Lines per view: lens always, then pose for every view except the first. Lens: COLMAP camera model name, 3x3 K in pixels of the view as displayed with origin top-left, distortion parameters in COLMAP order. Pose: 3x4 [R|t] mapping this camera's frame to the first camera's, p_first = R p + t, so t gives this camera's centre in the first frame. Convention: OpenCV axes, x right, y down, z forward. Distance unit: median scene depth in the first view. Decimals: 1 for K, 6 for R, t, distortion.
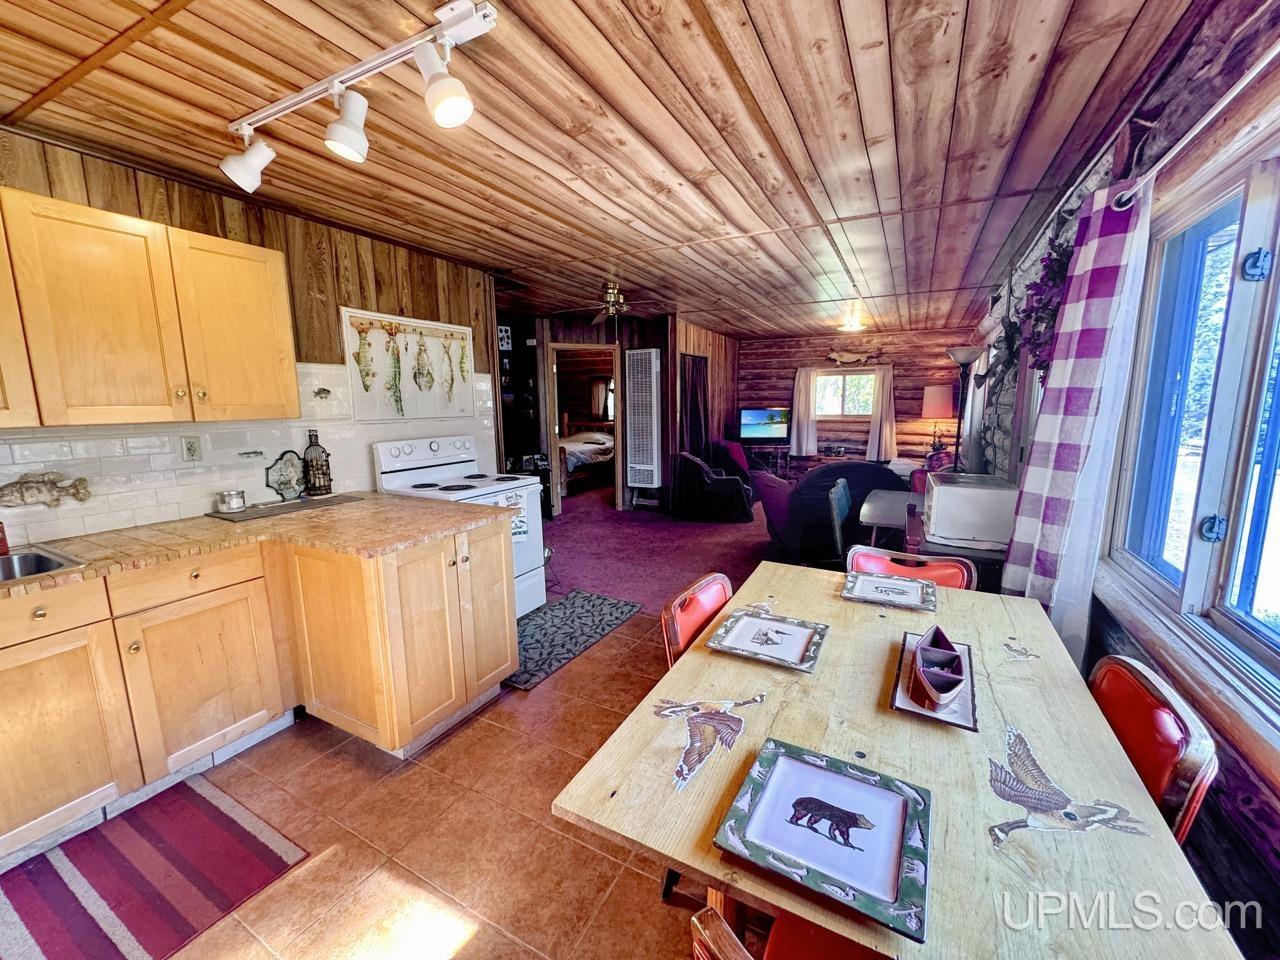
lens RADIAL K [[532.3, 0, 655.1], [0, 532.3, 491.5], [0, 0, 1]] dist [0.000322, -0.000272]
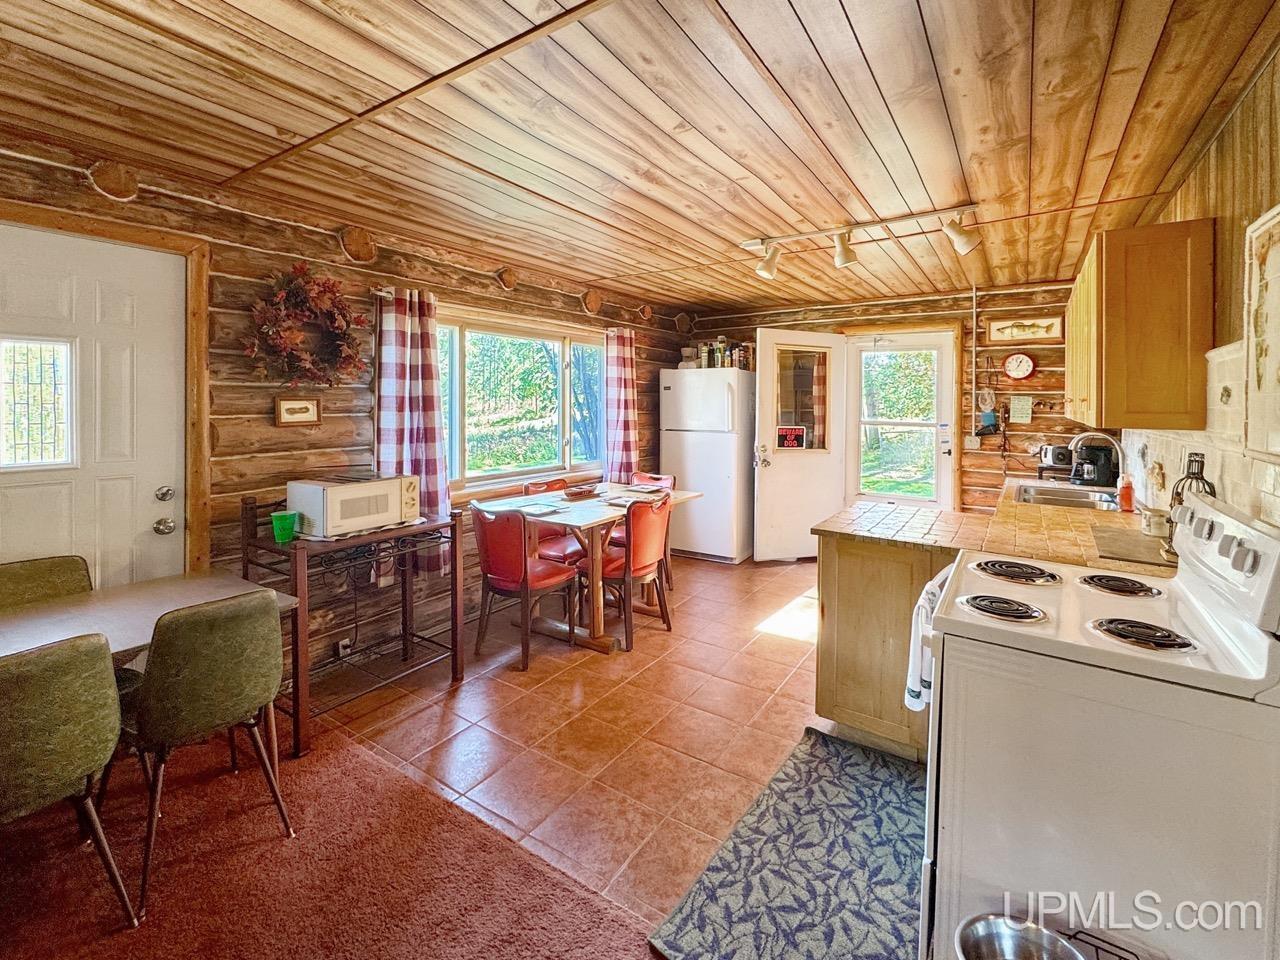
lens RADIAL K [[573.2, 0, 623.7], [0, 573.2, 403.4], [0, 0, 1]] dist [0.004661, -0.001515]
pose [[-0.987076, -0.004988, 0.160177, -0.075301], [0.023290, 0.984439, 0.174177, -0.254007], [-0.158553, 0.175656, -0.971600, 1.451242]]
